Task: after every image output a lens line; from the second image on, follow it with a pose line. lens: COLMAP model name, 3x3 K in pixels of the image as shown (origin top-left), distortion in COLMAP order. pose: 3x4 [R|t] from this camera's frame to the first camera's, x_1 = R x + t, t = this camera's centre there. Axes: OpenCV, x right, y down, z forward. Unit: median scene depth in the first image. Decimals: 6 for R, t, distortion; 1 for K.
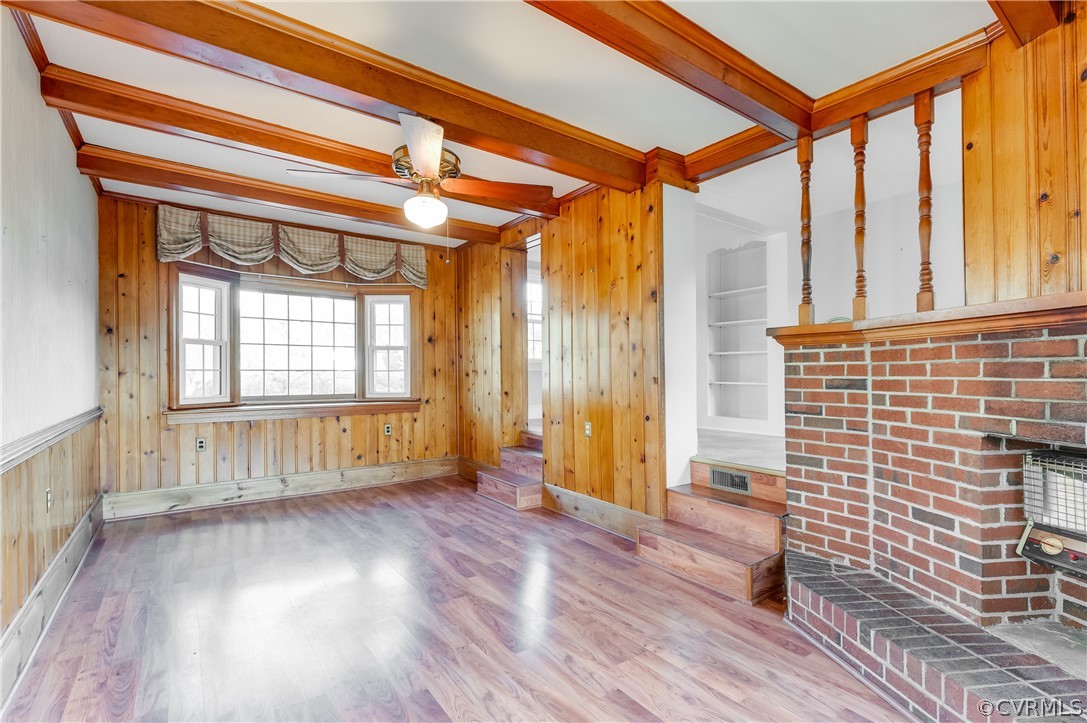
lens RADIAL K [[504.9, 0, 554.1], [0, 504.9, 377.9], [0, 0, 1]] dist [0.001834, 0.000300]
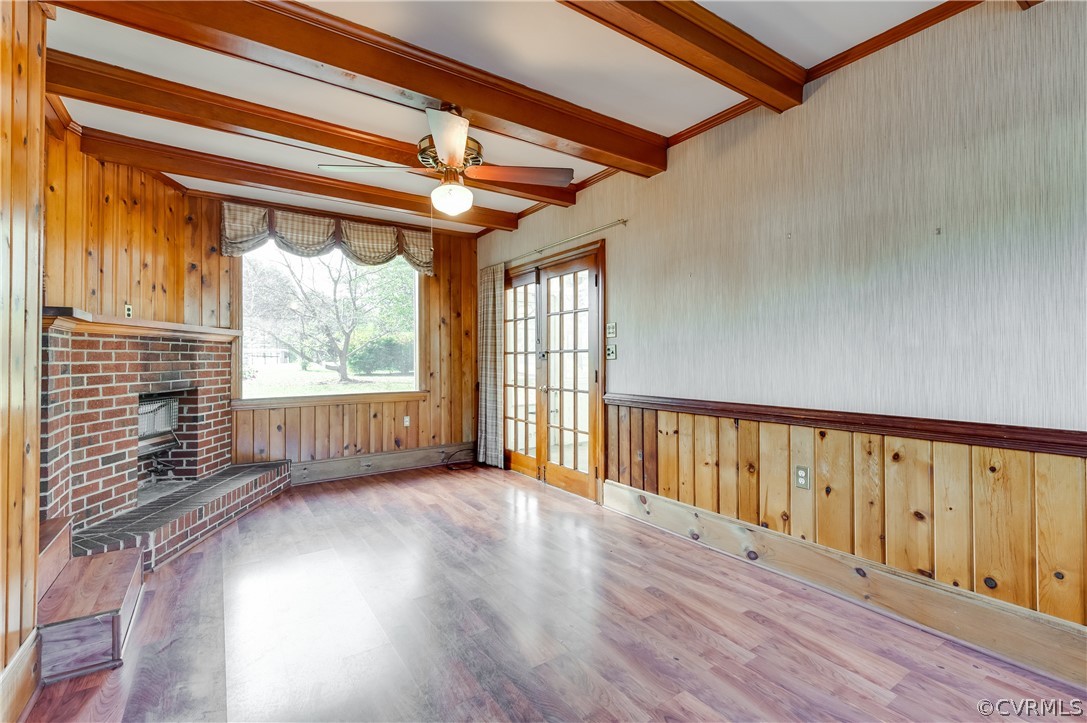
lens RADIAL K [[482.5, 0, 534.5], [0, 482.5, 351.4], [0, 0, 1]] dist [0.001236, 0.000192]
pose [[-0.997228, 0.000046, 0.074402, -0.503427], [-0.000305, 0.999989, -0.004706, -0.021994], [-0.074401, -0.004716, -0.997217, 2.046684]]
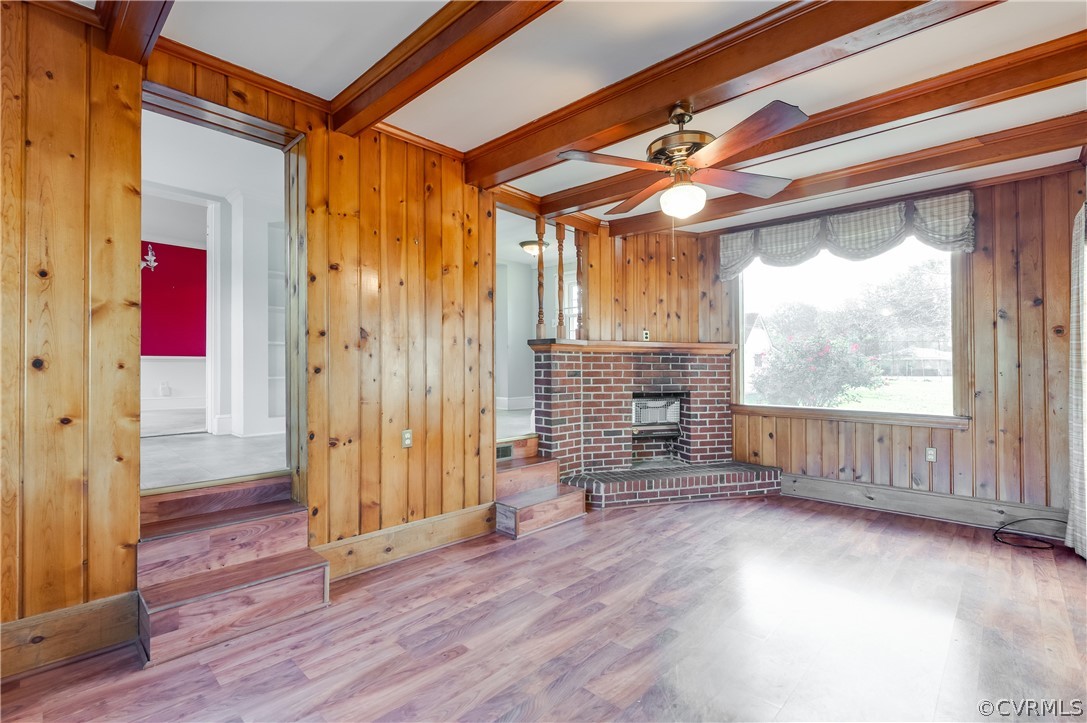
lens RADIAL K [[480.1, 0, 543.5], [0, 480.1, 361.5], [0, 0, 1]] dist [0.002522, 0.000233]
pose [[-0.166987, 0.005689, 0.985943, -1.149526], [0.002337, 0.999983, -0.005374, -0.024265], [-0.985956, 0.001407, -0.166997, 1.472943]]
